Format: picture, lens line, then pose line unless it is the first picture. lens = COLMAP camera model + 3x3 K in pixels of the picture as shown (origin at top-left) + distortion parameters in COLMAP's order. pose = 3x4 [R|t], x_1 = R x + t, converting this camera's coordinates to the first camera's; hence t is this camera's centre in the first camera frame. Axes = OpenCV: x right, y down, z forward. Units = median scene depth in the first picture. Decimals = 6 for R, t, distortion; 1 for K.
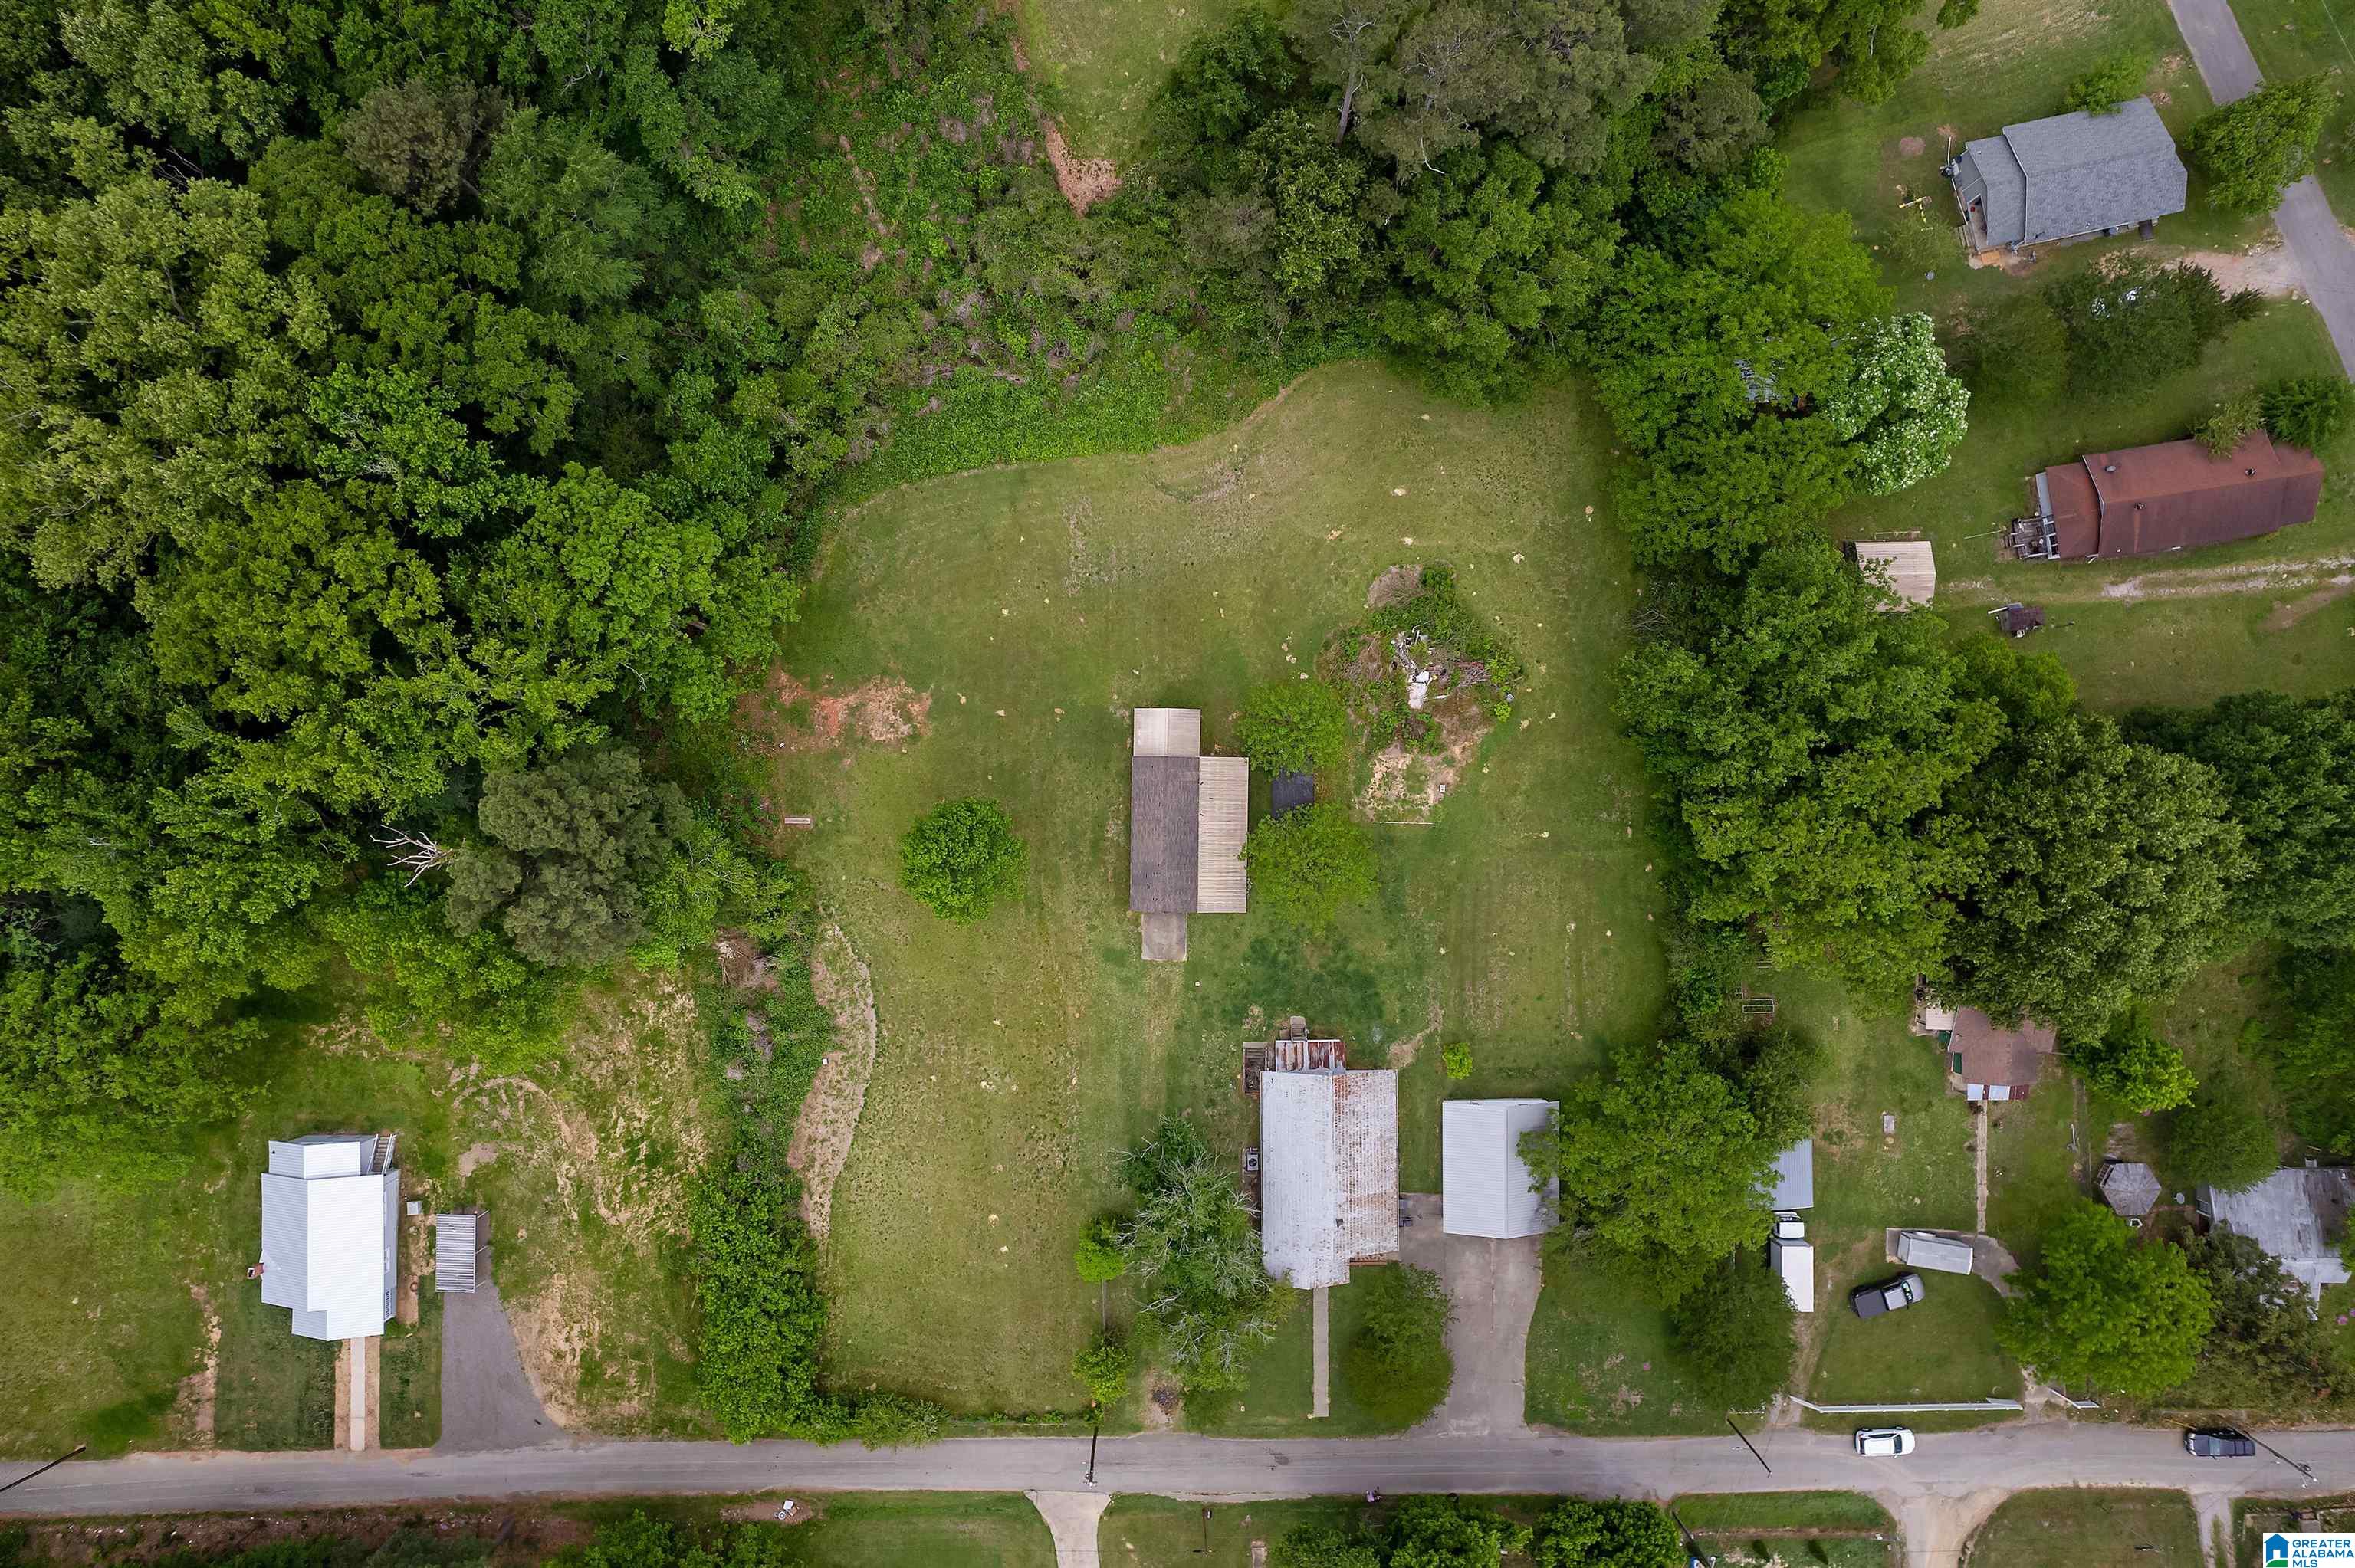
lens RADIAL K [[1524.4, 0, 1183.6], [0, 1524.4, 775.8], [0, 0, 1]] dist [-0.083181, 0.071419]
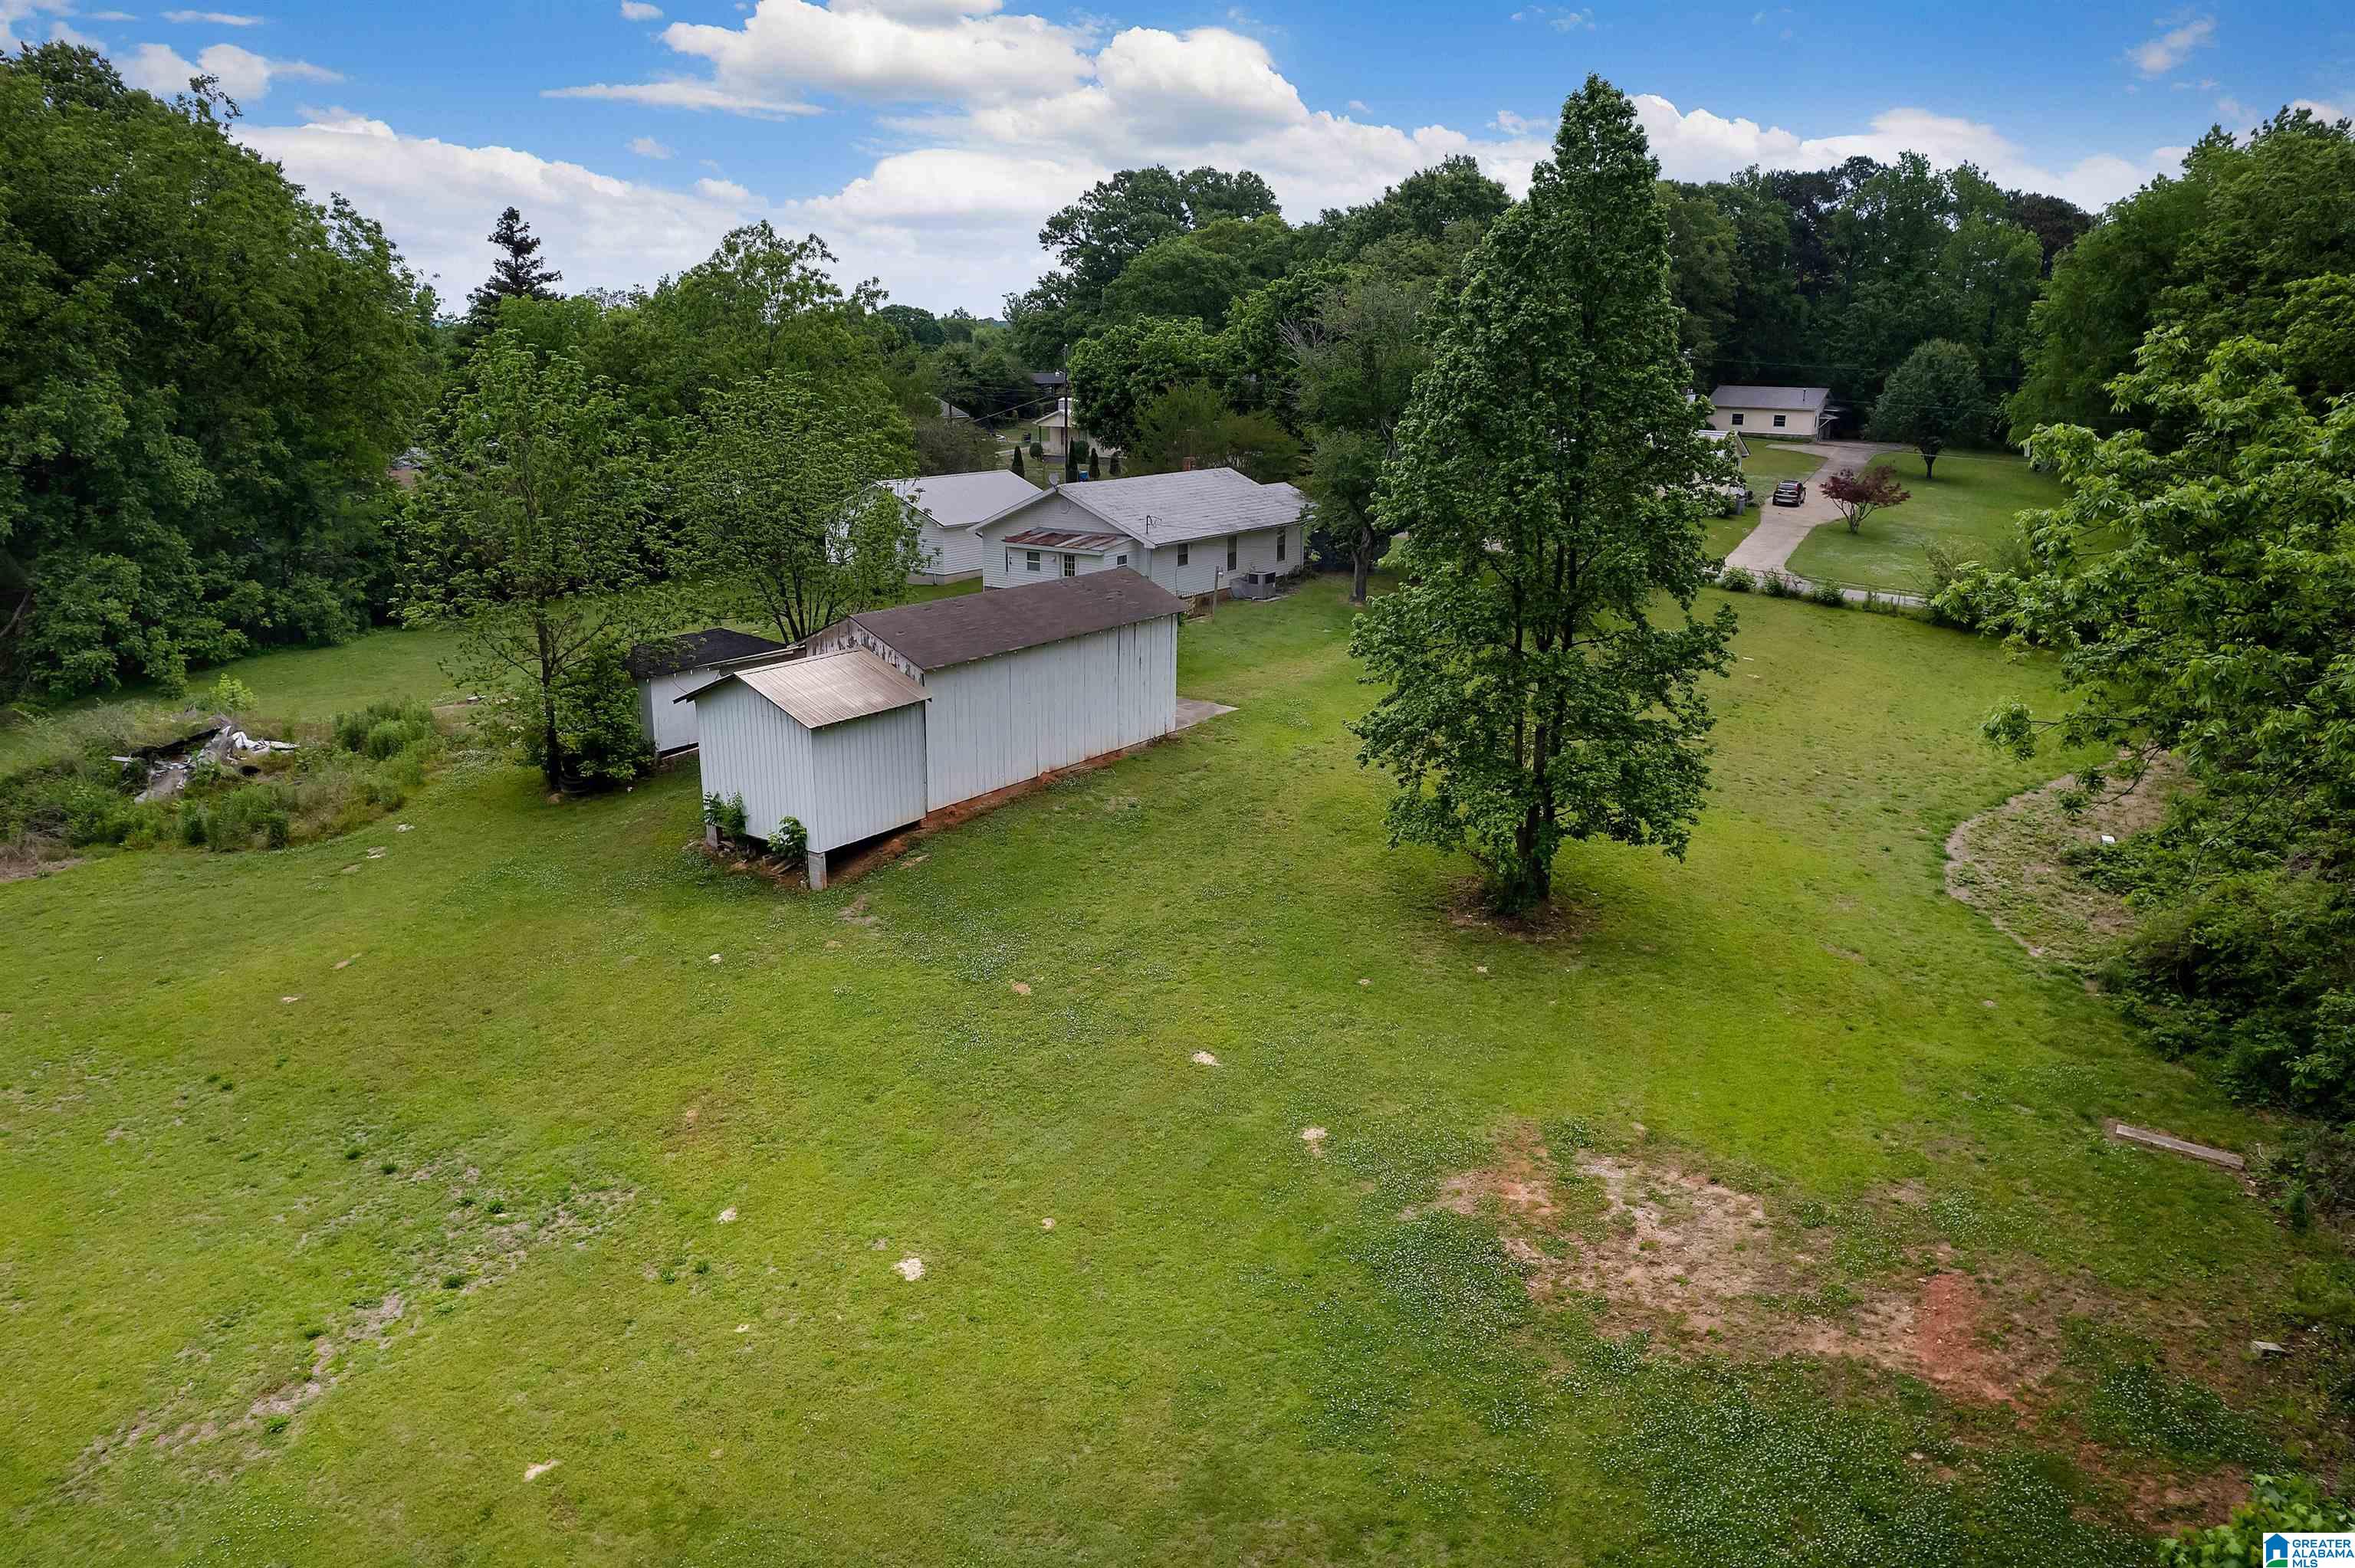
lens RADIAL K [[1524.4, 0, 1183.6], [0, 1524.4, 775.8], [0, 0, 1]] dist [-0.083181, 0.071419]
pose [[-0.828435, -0.157388, 0.537517, -0.242367], [0.560010, -0.217034, 0.799553, -0.231288], [-0.009181, 0.963393, 0.267937, 0.884526]]
